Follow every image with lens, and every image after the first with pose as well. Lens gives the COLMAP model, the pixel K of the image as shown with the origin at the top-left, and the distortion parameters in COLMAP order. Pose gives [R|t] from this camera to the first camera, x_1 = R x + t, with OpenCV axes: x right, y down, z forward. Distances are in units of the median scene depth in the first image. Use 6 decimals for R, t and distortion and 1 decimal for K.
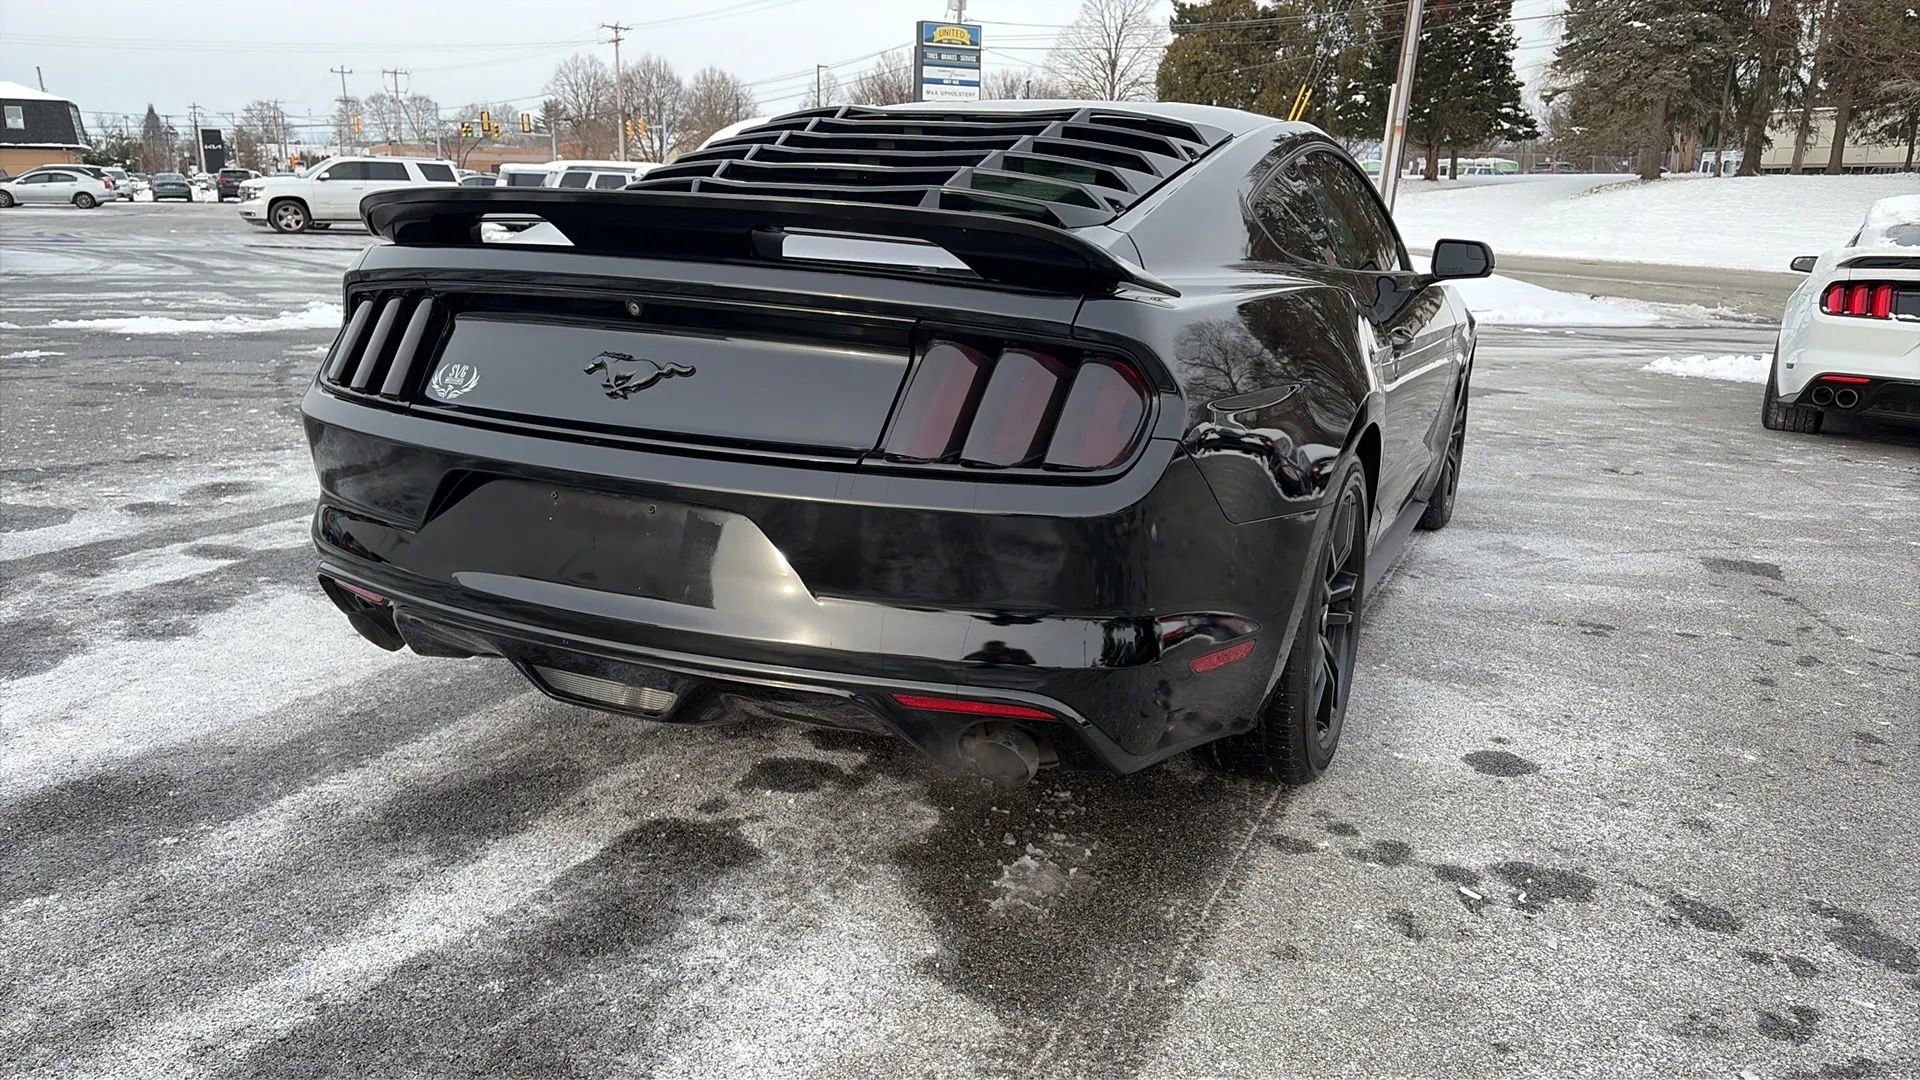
lens RADIAL K [[1390.6, 0, 953.4], [0, 1390.6, 556.6], [0, 0, 1]] dist [0.050064, -0.046953]
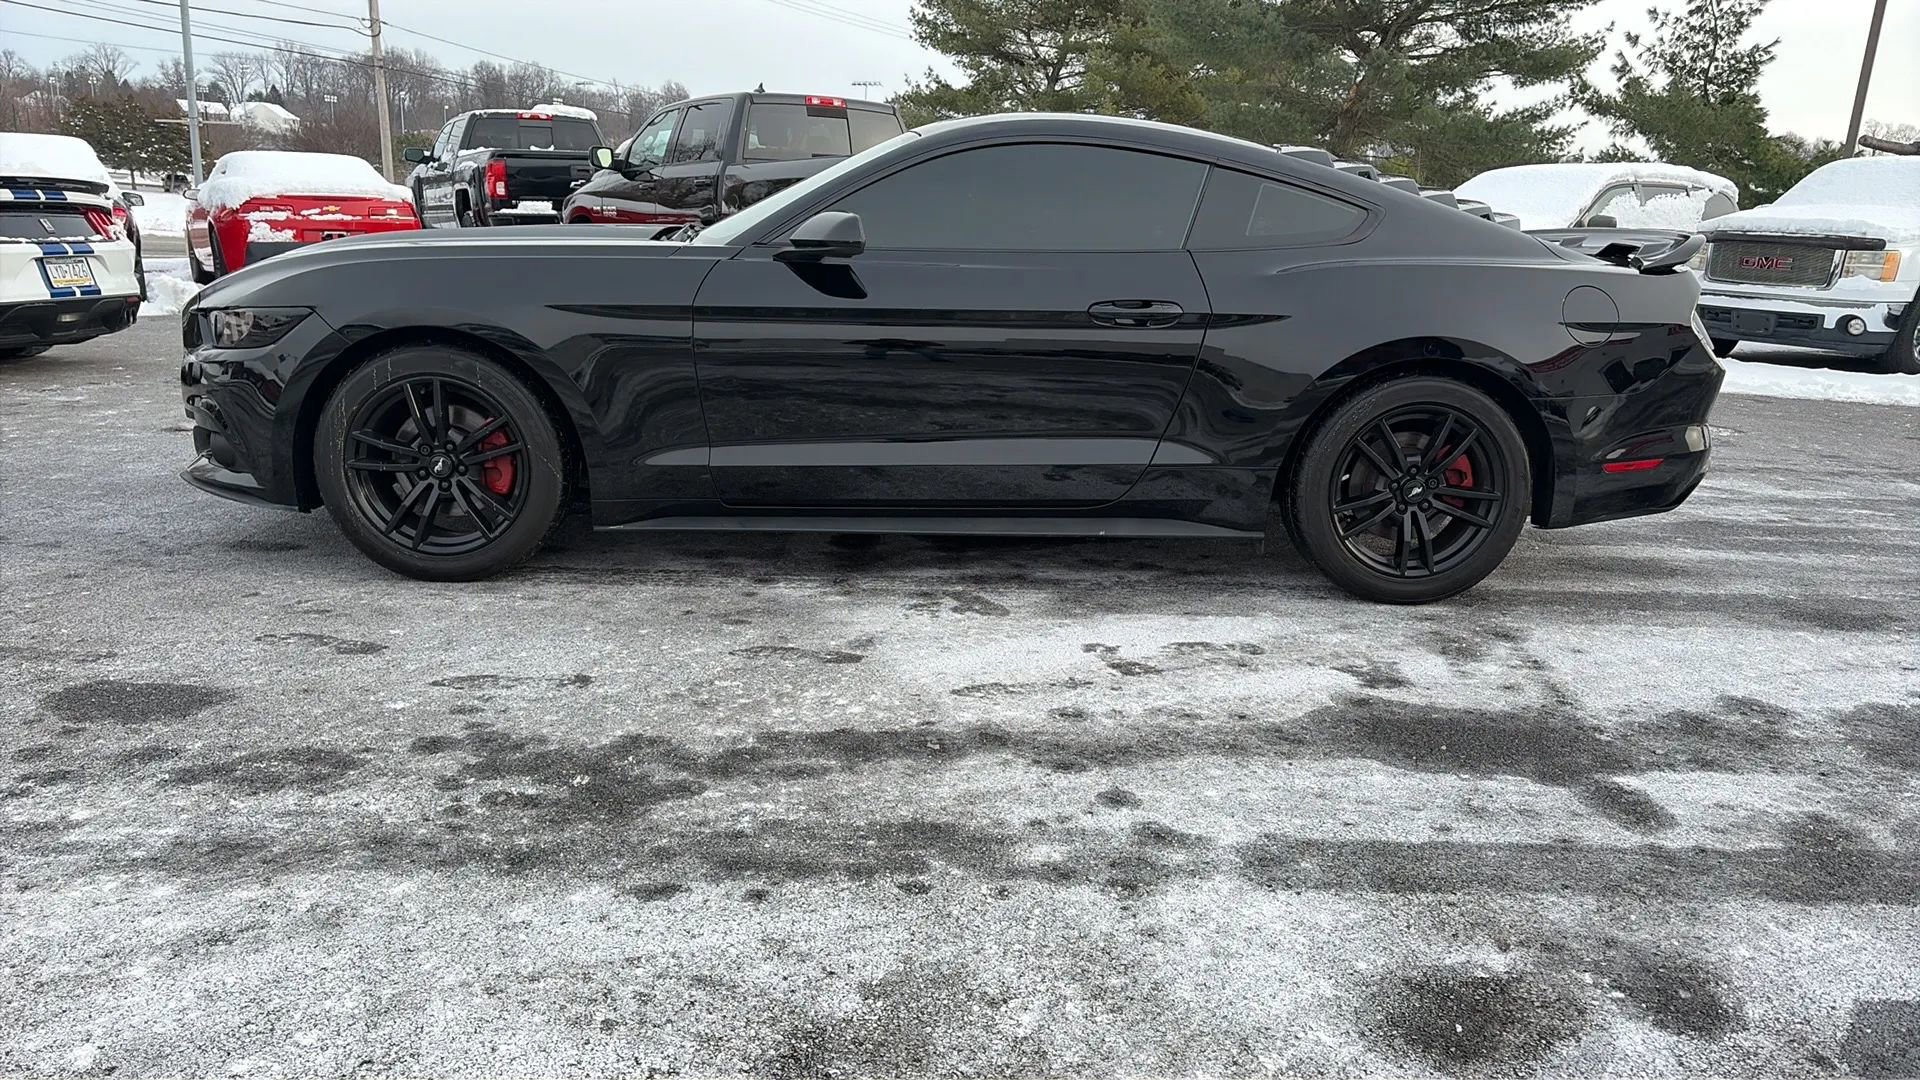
lens RADIAL K [[1390.6, 0, 962.1], [0, 1390.6, 554.5], [0, 0, 1]] dist [0.050064, -0.046953]
pose [[-0.460290, -0.266839, 0.846717, -1.064984], [0.159472, 0.913392, 0.374544, -0.472809], [-0.873328, 0.307427, -0.377872, 1.745332]]
